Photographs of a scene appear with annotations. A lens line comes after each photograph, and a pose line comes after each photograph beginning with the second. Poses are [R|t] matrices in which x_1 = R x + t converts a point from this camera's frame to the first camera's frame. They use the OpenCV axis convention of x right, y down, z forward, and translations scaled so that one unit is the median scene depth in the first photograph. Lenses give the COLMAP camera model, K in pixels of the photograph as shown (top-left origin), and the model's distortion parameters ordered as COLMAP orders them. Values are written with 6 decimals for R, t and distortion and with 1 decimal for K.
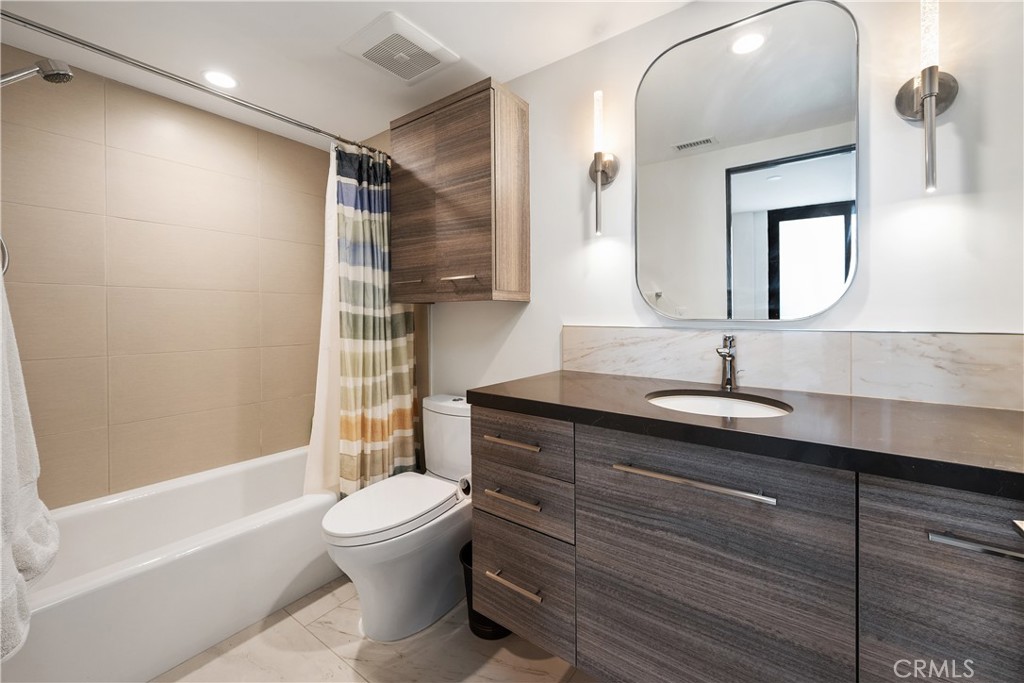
lens RADIAL K [[408.6, 0, 511.0], [0, 408.6, 313.7], [0, 0, 1]] dist [-0.000857, -0.000408]
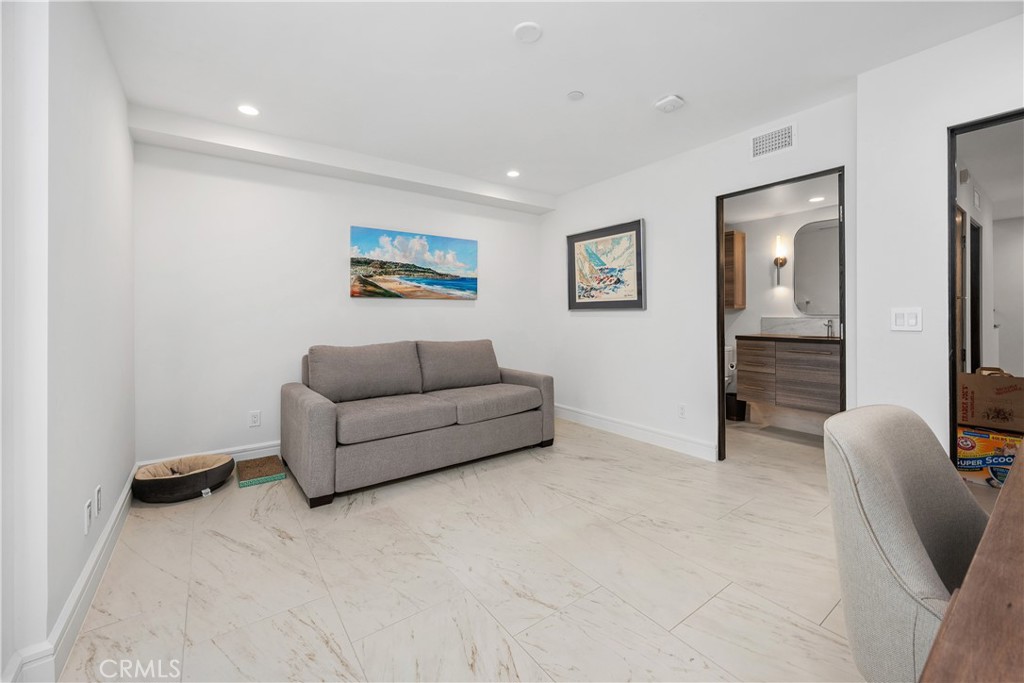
lens RADIAL K [[399.7, 0, 498.4], [0, 399.7, 315.3], [0, 0, 1]] dist [-0.013436, -0.000269]
pose [[0.940703, -0.010219, -0.339076, -0.706992], [0.008936, 0.999946, -0.005346, 0.021961], [0.339112, 0.001999, 0.940744, -2.338737]]
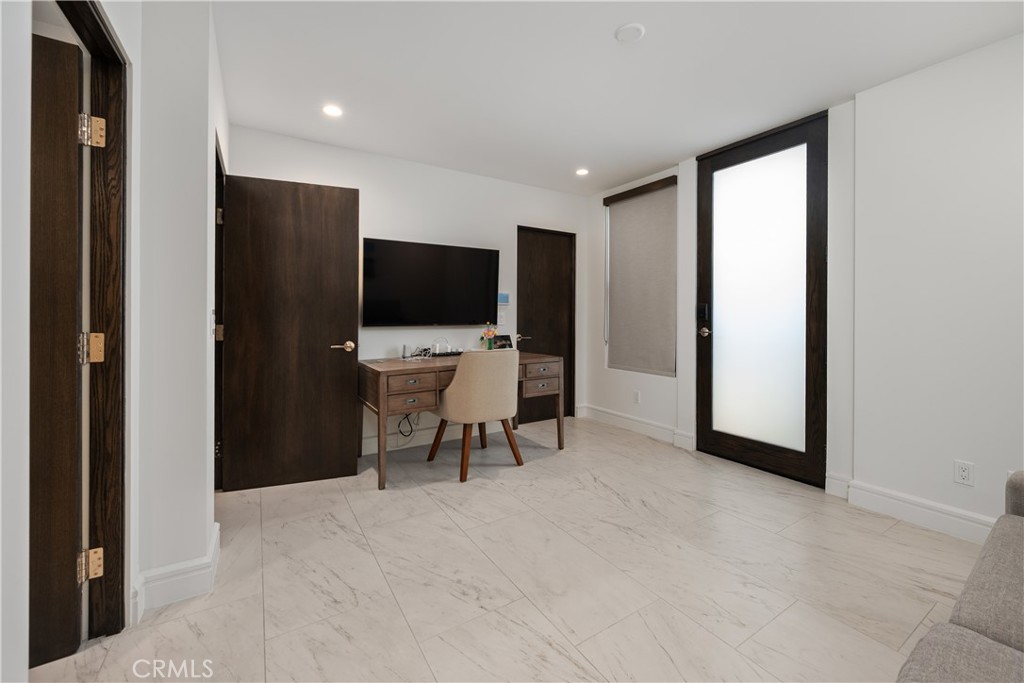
lens RADIAL K [[407.7, 0, 520.4], [0, 407.7, 316.2], [0, 0, 1]] dist [0.000308, -0.000066]
pose [[-0.933900, 0.000057, 0.357533, -1.219148], [0.000532, 0.999999, 0.001232, -0.000363], [-0.357533, 0.001341, -0.933900, 0.385968]]
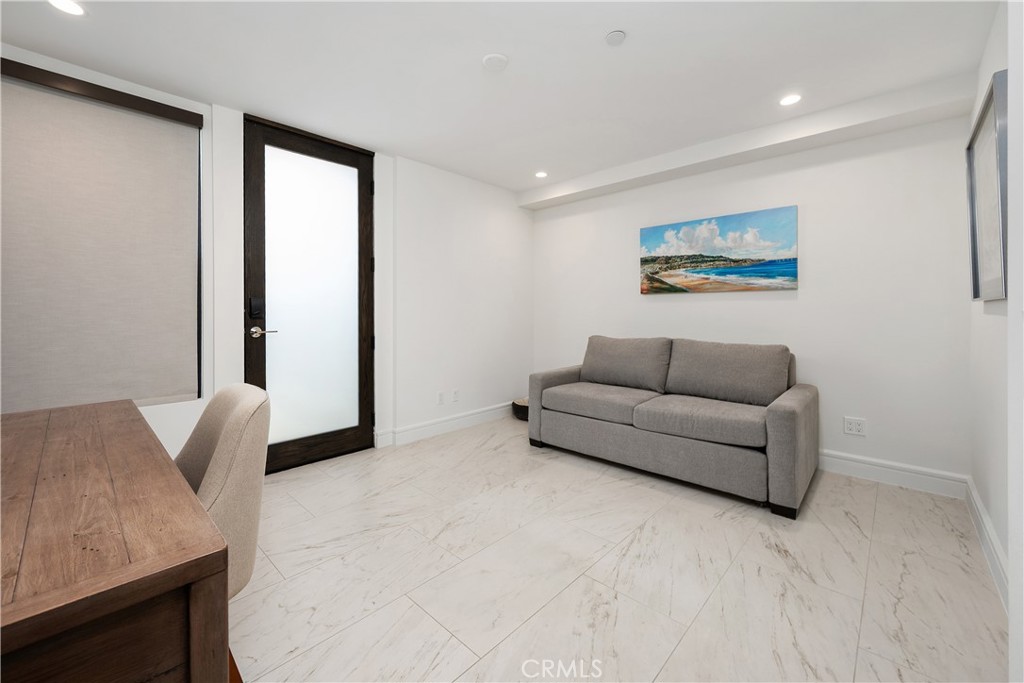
lens RADIAL K [[408.6, 0, 511.0], [0, 408.6, 313.7], [0, 0, 1]] dist [-0.000857, -0.000408]
pose [[-0.132082, 0.005216, -0.991225, 0.482699], [0.004303, 0.999980, 0.004688, 0.003269], [0.991229, -0.003646, -0.132102, -0.785151]]
